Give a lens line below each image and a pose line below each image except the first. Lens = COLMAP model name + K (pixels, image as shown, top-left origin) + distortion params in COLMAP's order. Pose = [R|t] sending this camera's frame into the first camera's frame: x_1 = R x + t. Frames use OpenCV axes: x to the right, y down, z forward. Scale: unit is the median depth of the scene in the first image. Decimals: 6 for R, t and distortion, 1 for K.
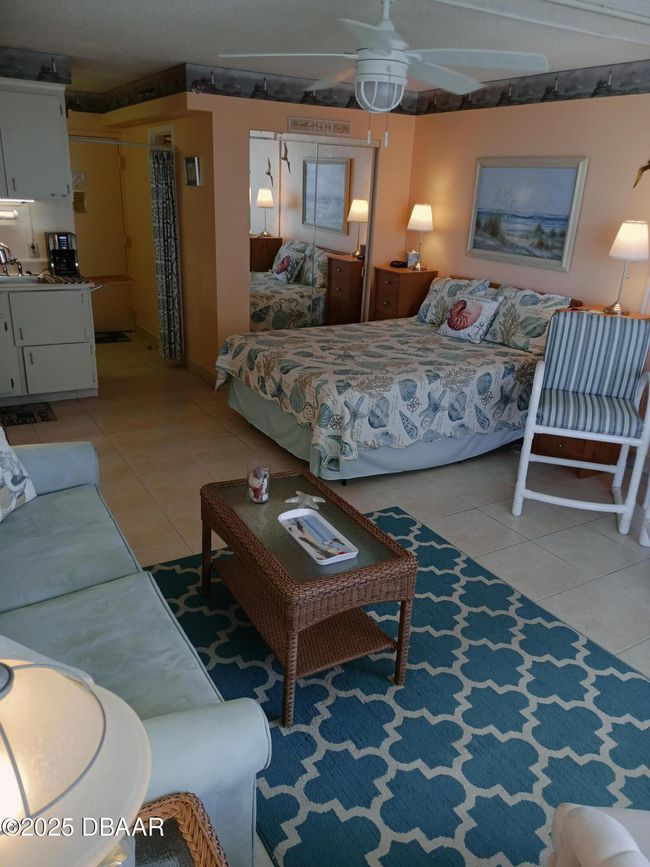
lens RADIAL K [[667.4, 0, 320.0], [0, 667.4, 430.1], [0, 0, 1]] dist [0.074478, -0.106994]
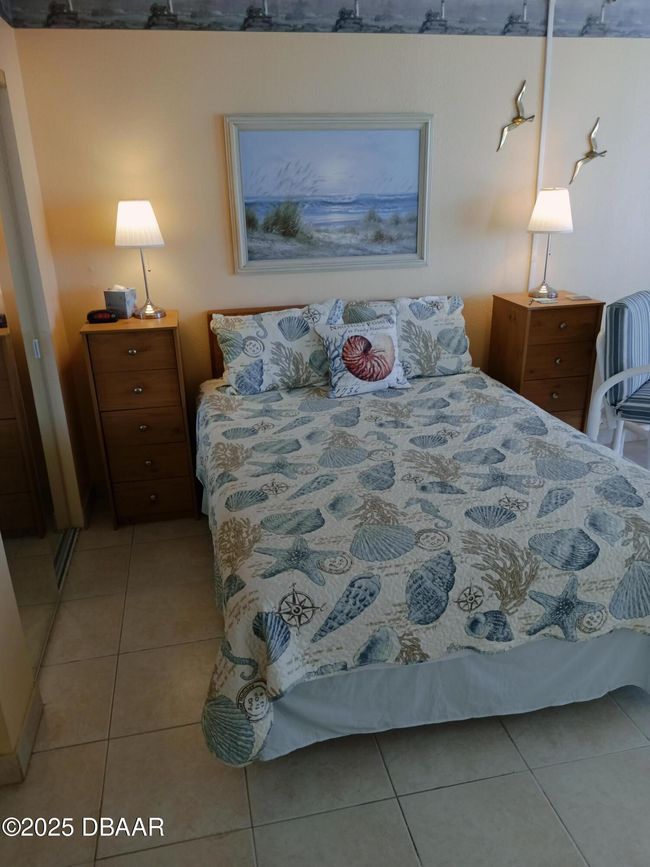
lens RADIAL K [[667.4, 0, 327.7], [0, 667.4, 437.5], [0, 0, 1]] dist [0.074478, -0.106994]
pose [[0.286772, -0.401551, 0.869781, -0.458956], [0.357459, 0.887195, 0.291735, -0.347302], [-0.888811, 0.227250, 0.397960, 0.889381]]
